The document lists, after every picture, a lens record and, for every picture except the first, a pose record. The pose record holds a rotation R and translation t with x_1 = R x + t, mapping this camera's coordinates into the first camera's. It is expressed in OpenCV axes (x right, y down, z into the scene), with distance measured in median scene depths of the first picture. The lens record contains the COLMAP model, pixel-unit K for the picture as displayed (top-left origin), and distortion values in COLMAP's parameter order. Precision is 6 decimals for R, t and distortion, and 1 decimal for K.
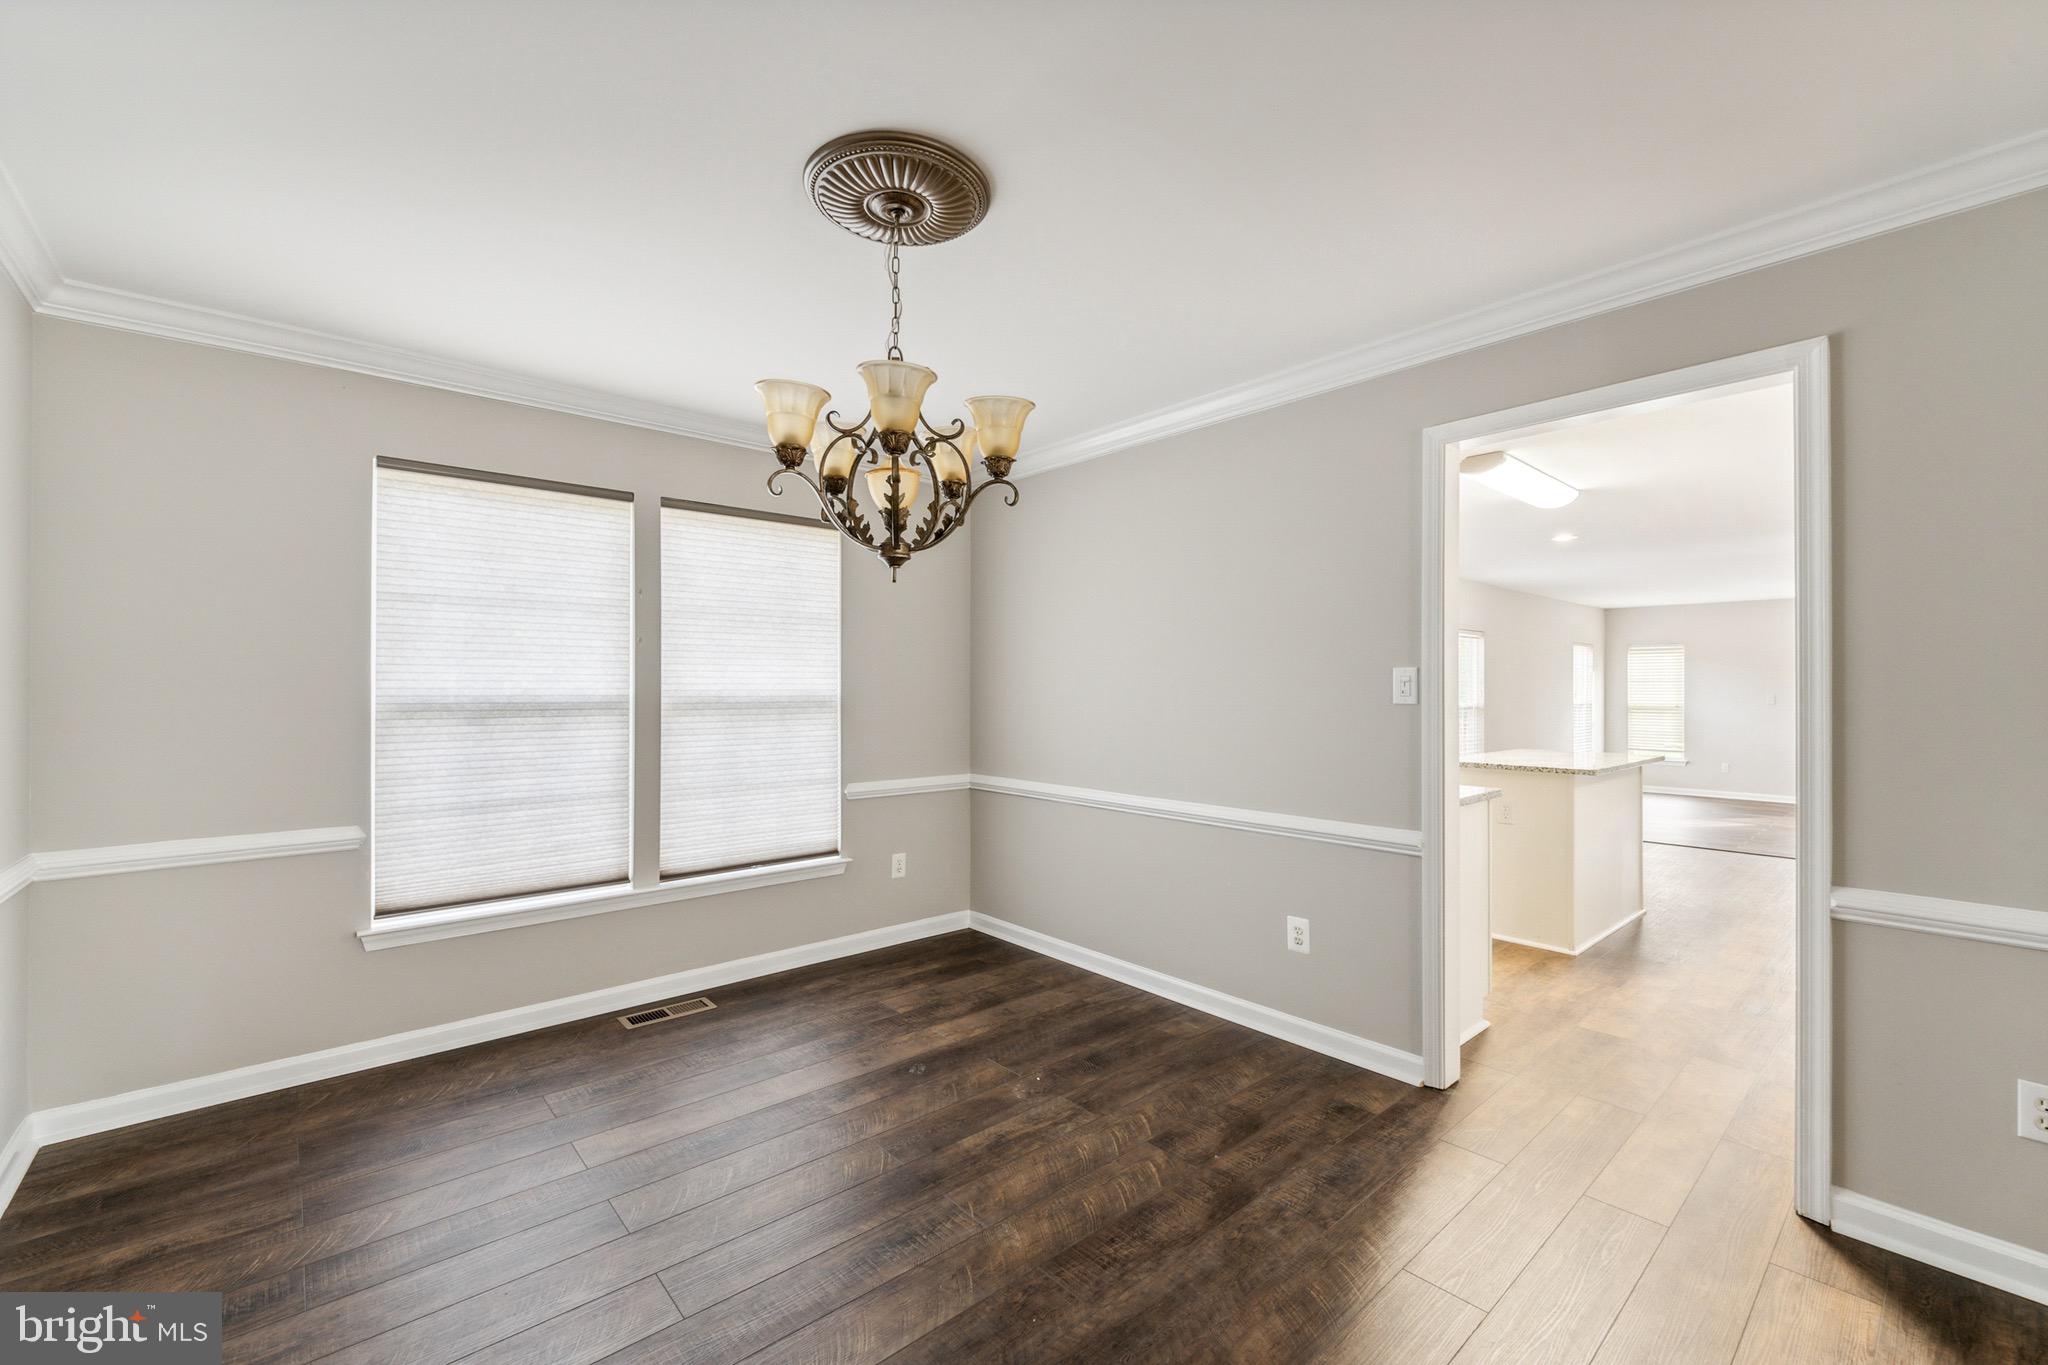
lens RADIAL K [[847.1, 0, 1014.0], [0, 847.1, 678.1], [0, 0, 1]] dist [0.002607, -0.000233]
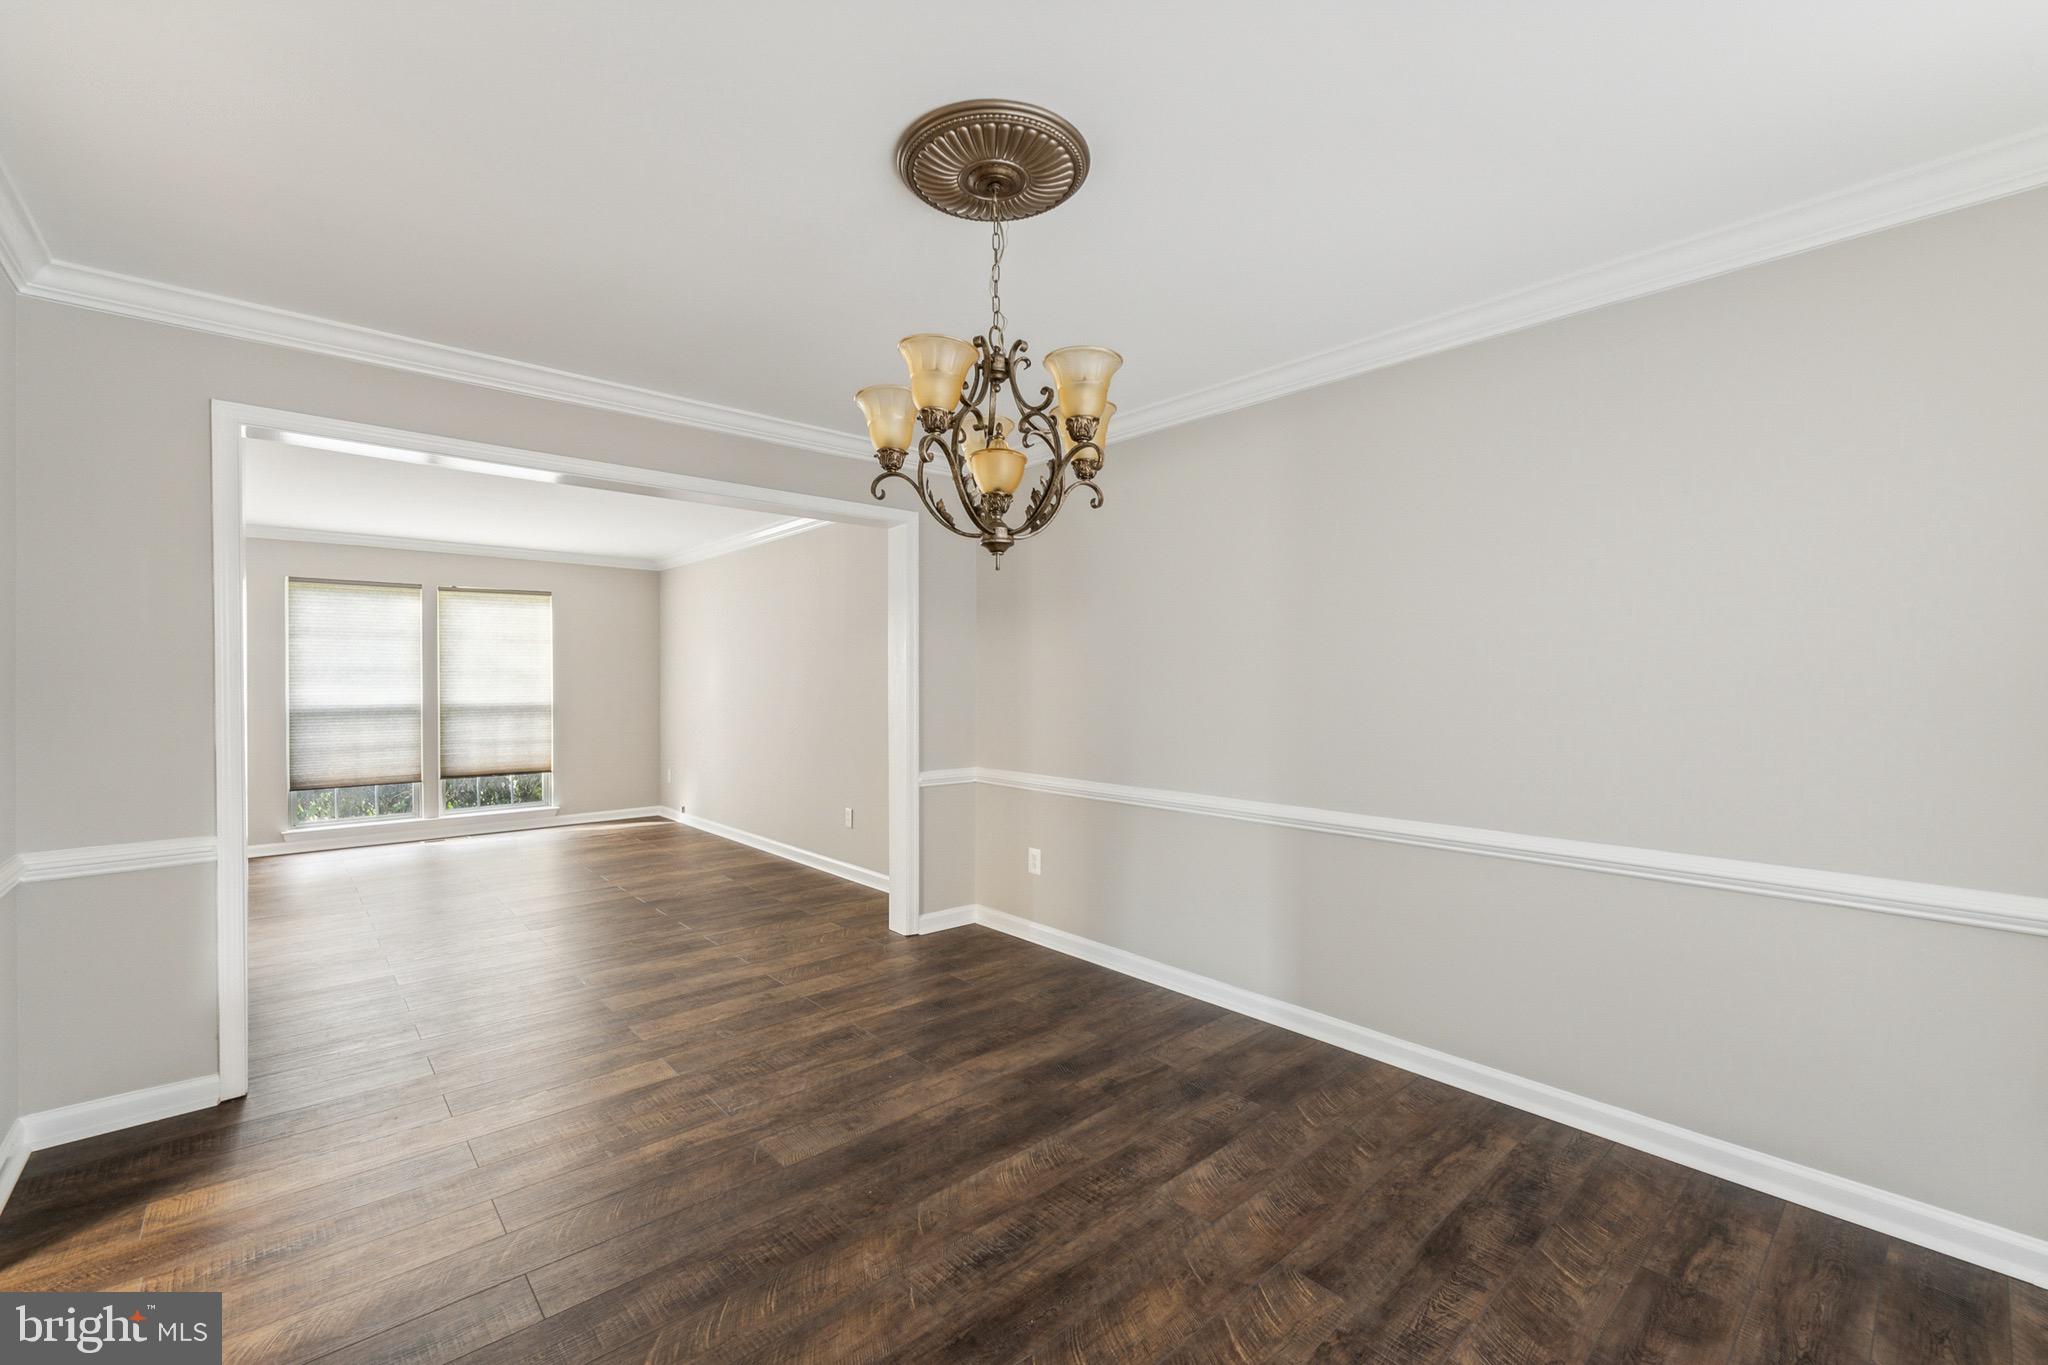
lens RADIAL K [[847.1, 0, 1016.1], [0, 847.1, 682.3], [0, 0, 1]] dist [0.002607, -0.000233]
pose [[-0.999945, -0.000255, -0.010453, -0.102969], [-0.000172, 0.999969, -0.007923, 0.014224], [0.010454, -0.007920, -0.999914, 1.317114]]
